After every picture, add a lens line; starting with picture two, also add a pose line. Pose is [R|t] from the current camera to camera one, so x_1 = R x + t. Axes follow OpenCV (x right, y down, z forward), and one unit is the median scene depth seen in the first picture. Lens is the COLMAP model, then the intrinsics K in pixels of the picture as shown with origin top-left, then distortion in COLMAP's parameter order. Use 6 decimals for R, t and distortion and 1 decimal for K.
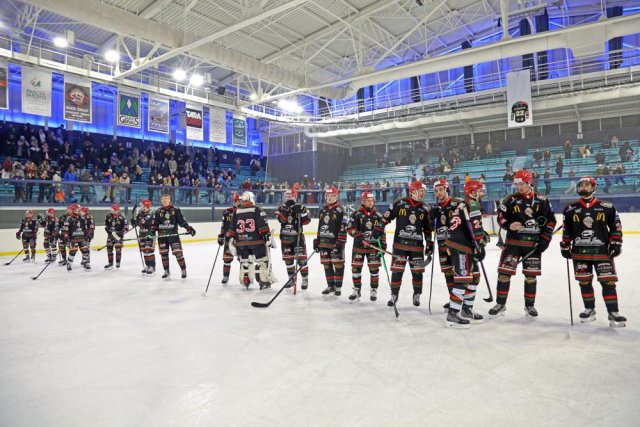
lens RADIAL K [[463.7, 0, 320.0], [0, 463.7, 213.5], [0, 0, 1]] dist [0.026170, 0.000183]
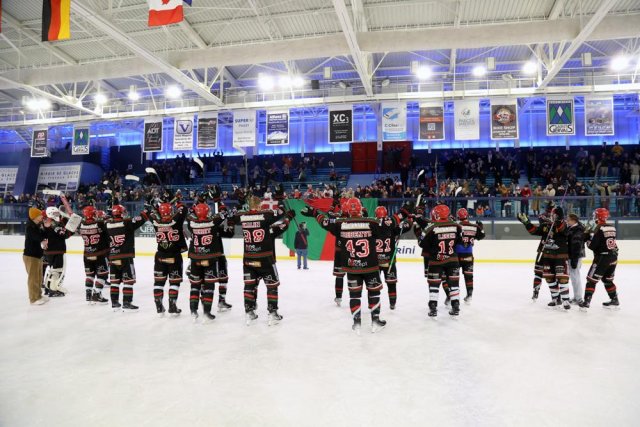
lens RADIAL K [[410.1, 0, 320.0], [0, 410.1, 213.5], [0, 0, 1]] dist [-0.002104, -0.000876]
pose [[0.434016, 0.000863, -0.900905, 0.141828], [-0.023465, 0.999671, -0.010347, -0.007641], [0.900600, 0.025631, 0.433893, 0.221338]]
